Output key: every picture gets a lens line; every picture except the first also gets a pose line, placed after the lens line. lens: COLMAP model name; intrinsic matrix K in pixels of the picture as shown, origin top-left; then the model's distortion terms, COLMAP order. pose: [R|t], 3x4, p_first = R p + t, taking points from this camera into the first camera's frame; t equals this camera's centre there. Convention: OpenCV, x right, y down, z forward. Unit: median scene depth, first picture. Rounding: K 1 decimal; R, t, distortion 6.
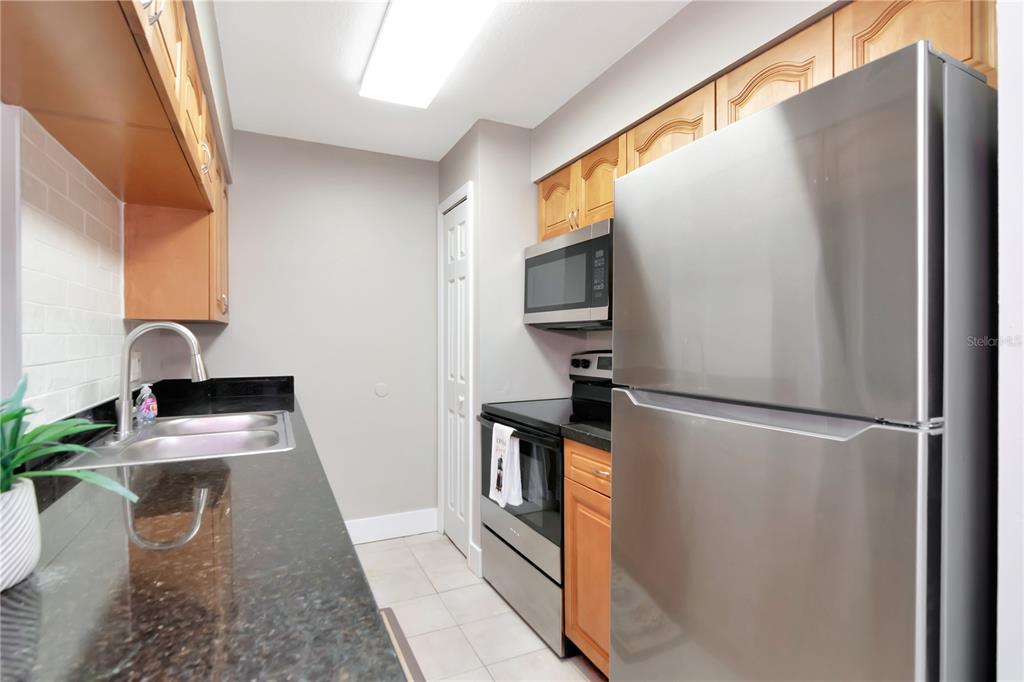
lens RADIAL K [[506.8, 0, 510.1], [0, 506.8, 338.3], [0, 0, 1]] dist [-0.000994, -0.003014]
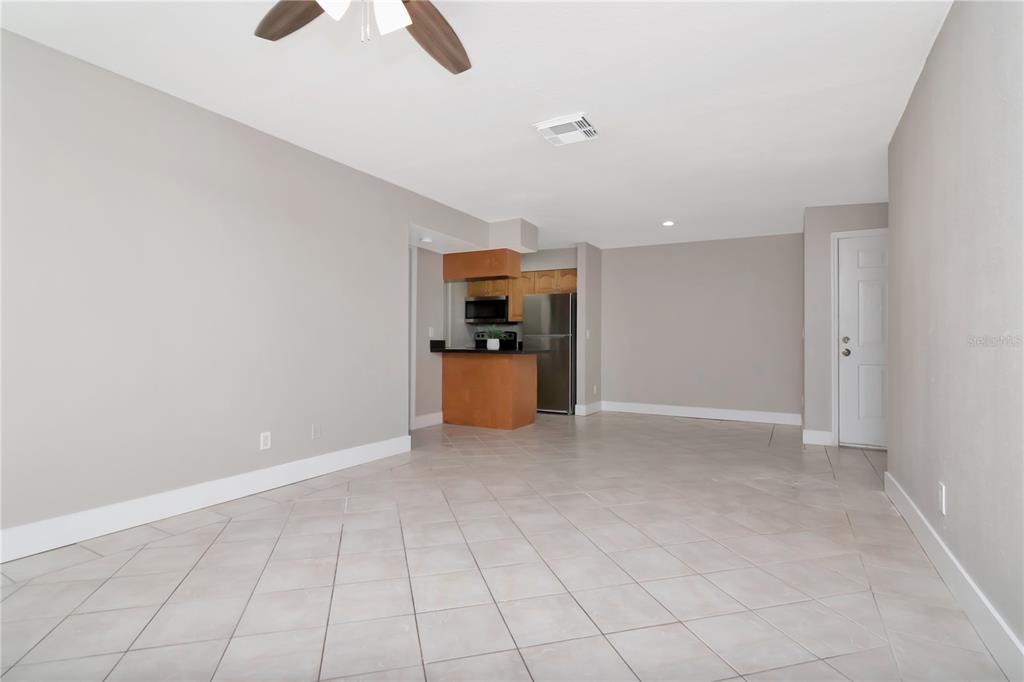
lens RADIAL K [[506.8, 0, 505.6], [0, 506.8, 338.9], [0, 0, 1]] dist [-0.000994, -0.003014]
pose [[0.822936, 0.012338, 0.568000, -1.543493], [-0.007867, 0.999916, -0.010322, 0.103016], [-0.568080, 0.004026, 0.822964, -1.694417]]
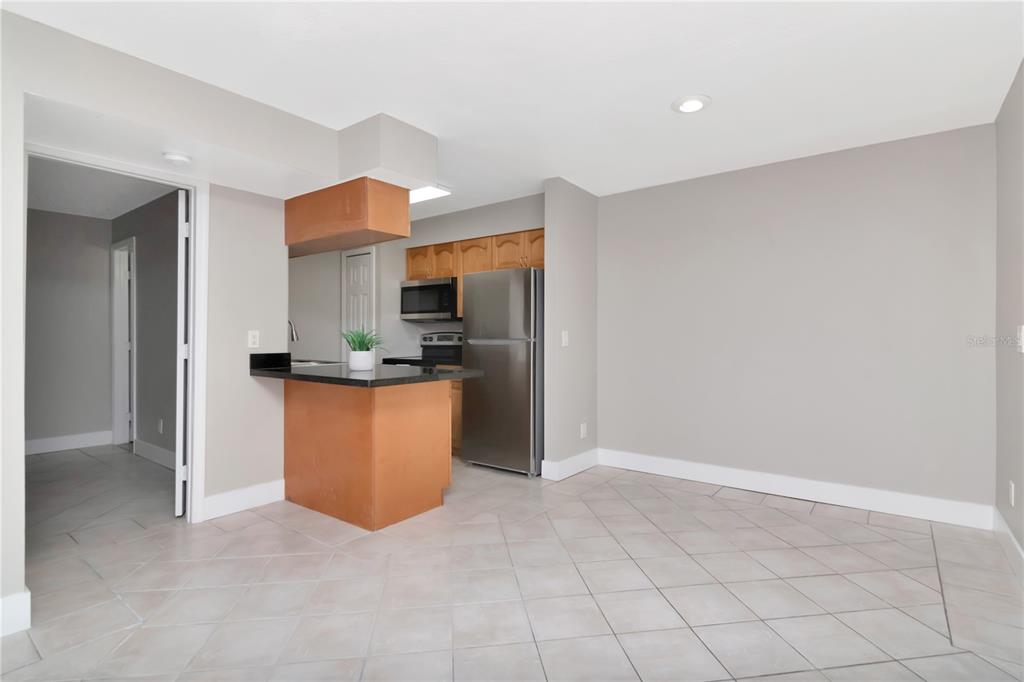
lens RADIAL K [[506.8, 0, 517.7], [0, 506.8, 344.8], [0, 0, 1]] dist [-0.000994, -0.003014]
pose [[0.887316, -0.004171, 0.461143, -0.505812], [-0.003232, 0.999878, 0.015261, 0.042038], [-0.461151, -0.015032, 0.887194, -1.042674]]
